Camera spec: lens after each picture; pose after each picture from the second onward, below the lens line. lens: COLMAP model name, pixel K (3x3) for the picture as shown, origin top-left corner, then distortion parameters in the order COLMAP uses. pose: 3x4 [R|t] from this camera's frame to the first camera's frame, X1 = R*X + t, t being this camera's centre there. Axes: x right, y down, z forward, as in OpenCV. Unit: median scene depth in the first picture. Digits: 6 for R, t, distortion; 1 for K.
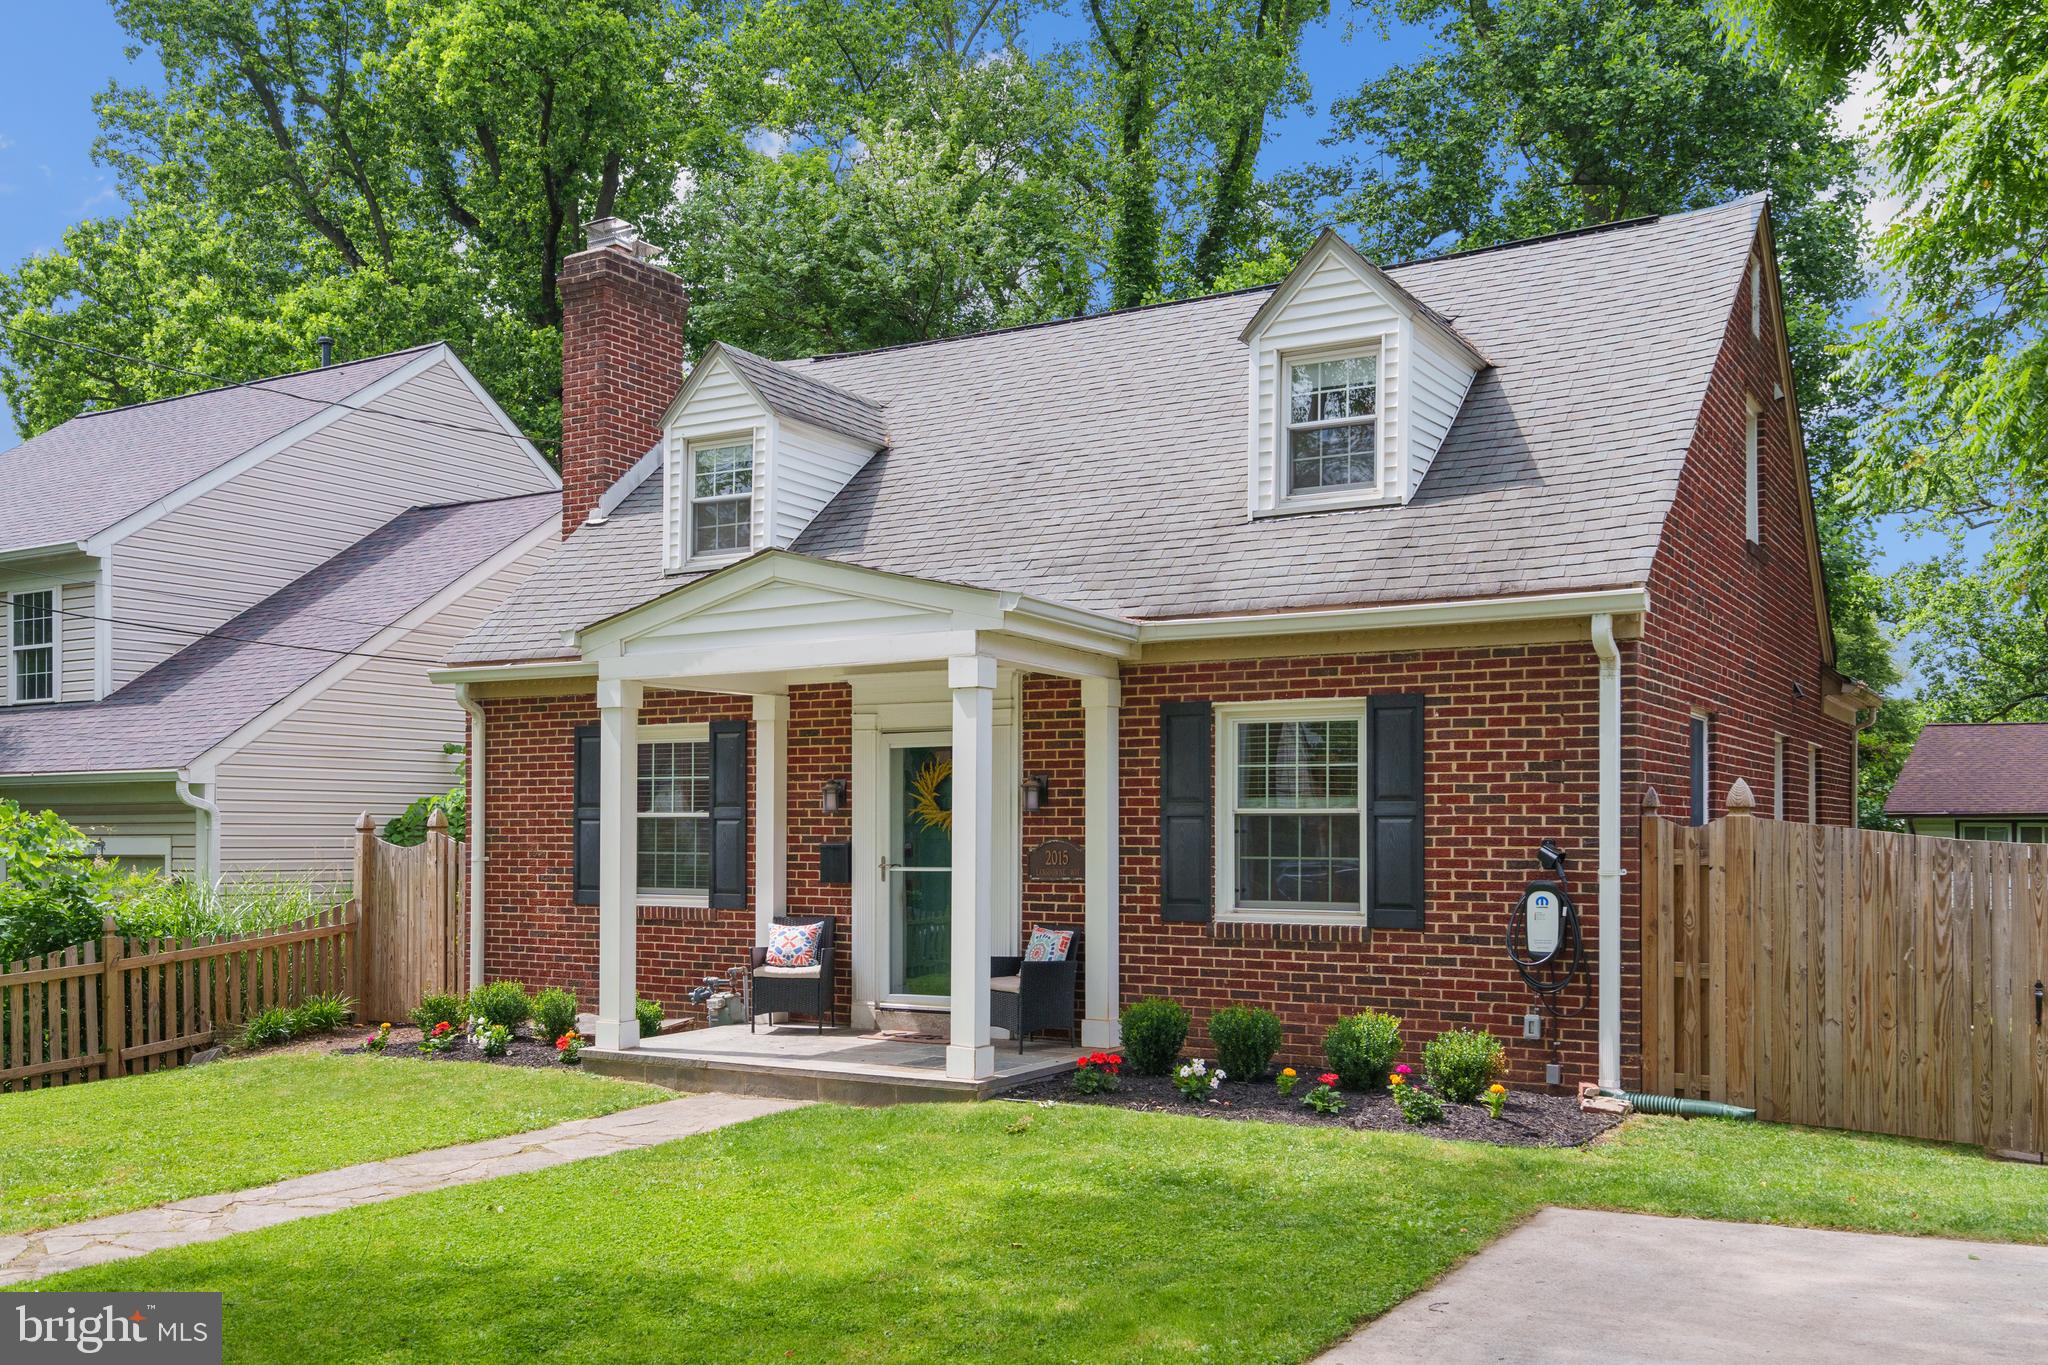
lens RADIAL K [[1782.9, 0, 1026.0], [0, 1782.9, 687.6], [0, 0, 1]] dist [0.070952, -0.058795]
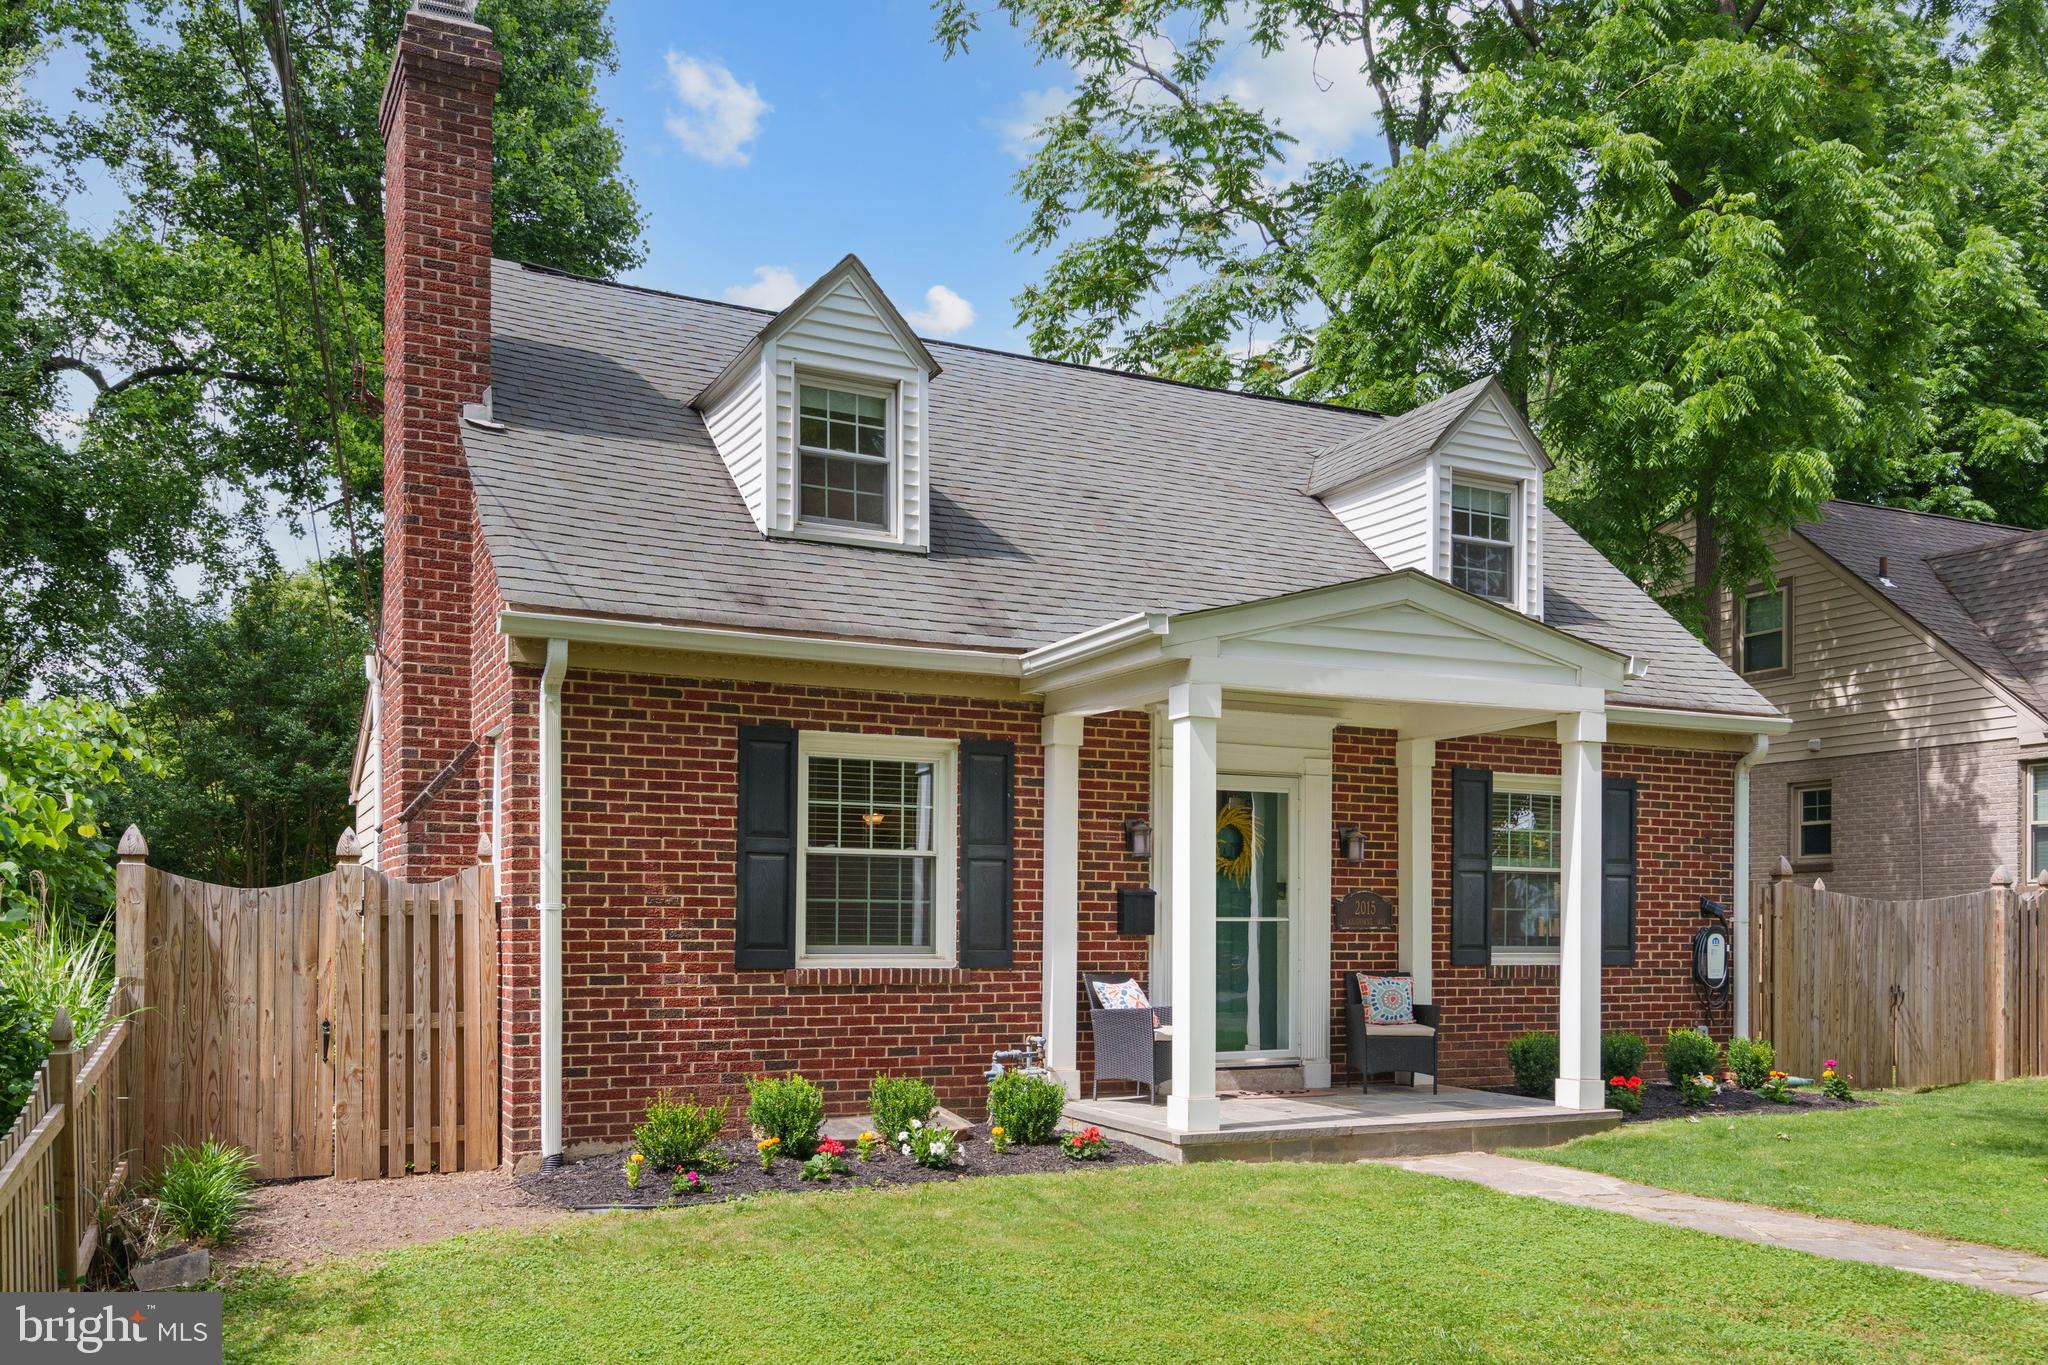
lens RADIAL K [[1839.3, 0, 1024.3], [0, 1839.3, 681.1], [0, 0, 1]] dist [0.060709, 0.008509]
pose [[0.500200, 0.100897, 0.860012, -0.839173], [-0.088739, 0.993932, -0.064997, 0.042418], [-0.861351, -0.043805, 0.506118, 0.520398]]
